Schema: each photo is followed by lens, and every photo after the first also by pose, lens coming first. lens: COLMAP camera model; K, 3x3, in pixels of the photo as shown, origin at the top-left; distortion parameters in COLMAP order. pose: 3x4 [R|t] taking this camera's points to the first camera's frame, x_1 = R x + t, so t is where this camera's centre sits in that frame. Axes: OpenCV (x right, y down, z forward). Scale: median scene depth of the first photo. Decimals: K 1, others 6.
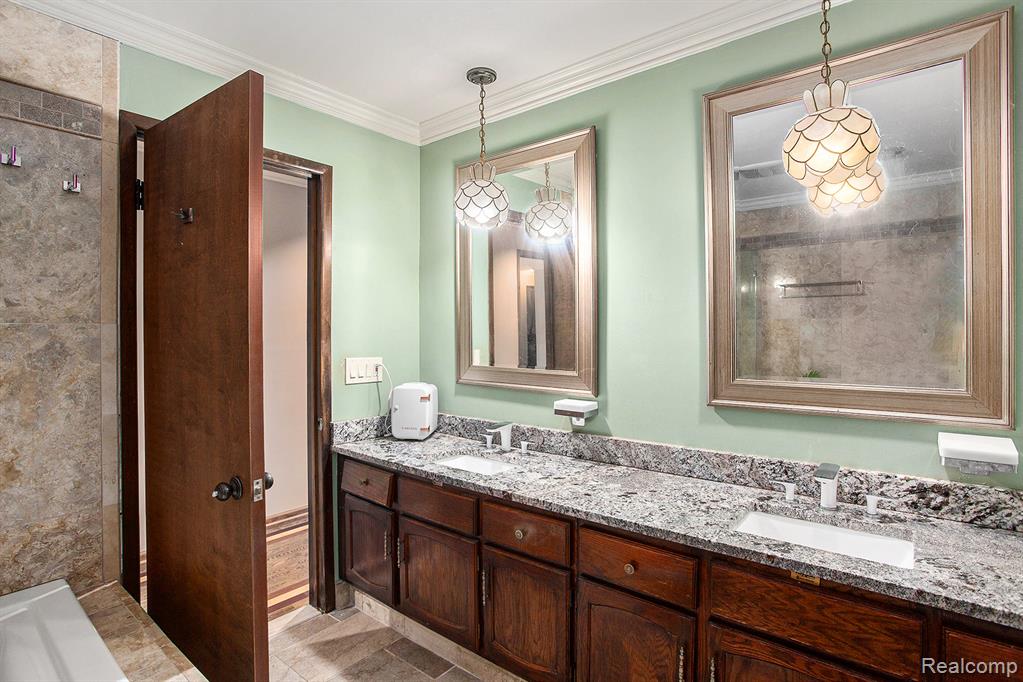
lens RADIAL K [[507.3, 0, 506.2], [0, 507.3, 333.5], [0, 0, 1]] dist [-0.050361, 0.023443]
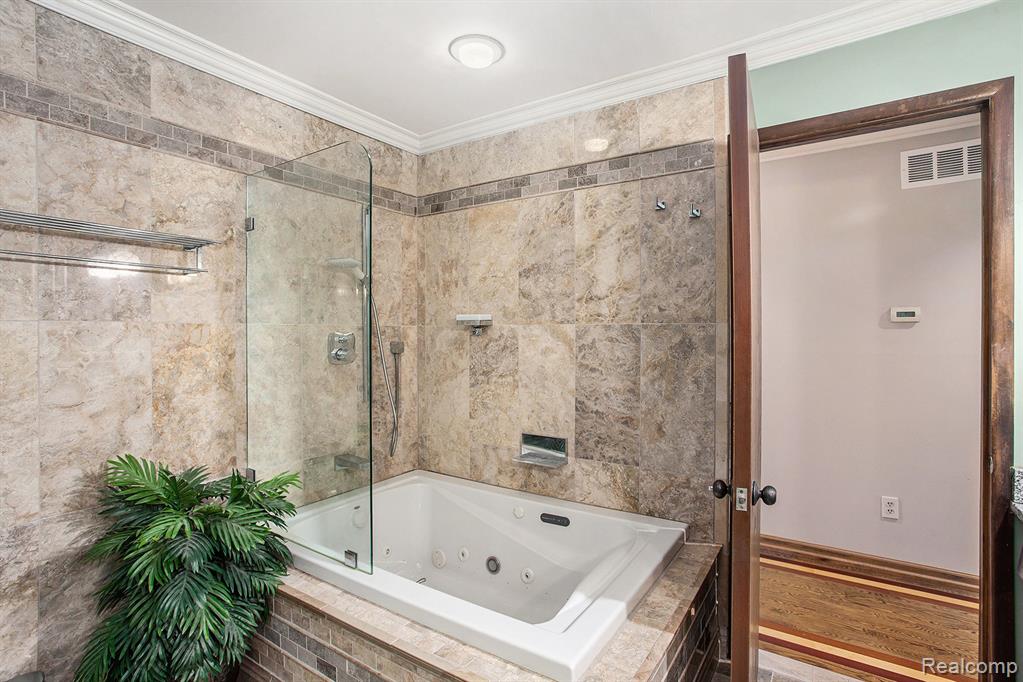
lens RADIAL K [[507.3, 0, 506.2], [0, 507.3, 333.5], [0, 0, 1]] dist [-0.050361, 0.023443]
pose [[0.094519, 0.007664, -0.995494, 0.340790], [-0.003150, 0.999968, 0.007400, -0.002177], [0.995518, 0.002436, 0.094540, 0.410362]]
